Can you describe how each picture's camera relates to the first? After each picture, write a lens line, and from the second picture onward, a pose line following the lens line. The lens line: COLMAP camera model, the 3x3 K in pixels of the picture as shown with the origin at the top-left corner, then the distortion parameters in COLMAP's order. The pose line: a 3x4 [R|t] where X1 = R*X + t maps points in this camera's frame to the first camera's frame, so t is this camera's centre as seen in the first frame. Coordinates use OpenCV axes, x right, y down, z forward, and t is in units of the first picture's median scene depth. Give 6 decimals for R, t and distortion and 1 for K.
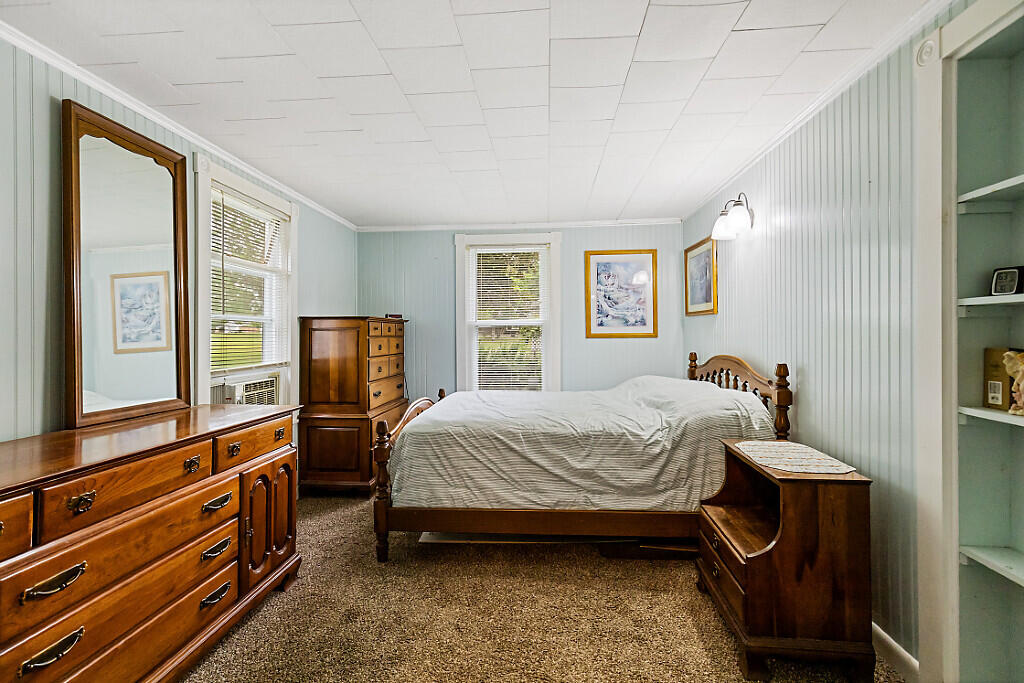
lens RADIAL K [[469.8, 0, 505.3], [0, 469.8, 337.9], [0, 0, 1]] dist [-0.004077, 0.000113]
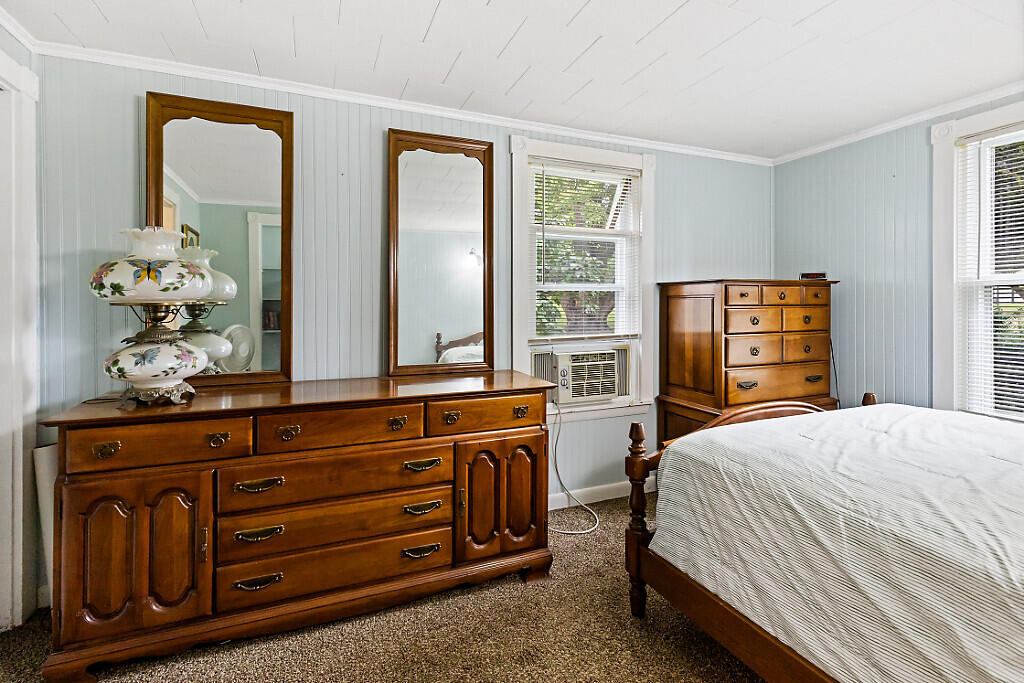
lens RADIAL K [[469.8, 0, 503.6], [0, 469.8, 309.4], [0, 0, 1]] dist [-0.004077, 0.000113]
pose [[0.453137, 0.009571, -0.891389, 0.289490], [-0.000916, 0.999947, 0.010270, -0.006382], [0.891440, -0.003837, 0.453122, 0.484891]]
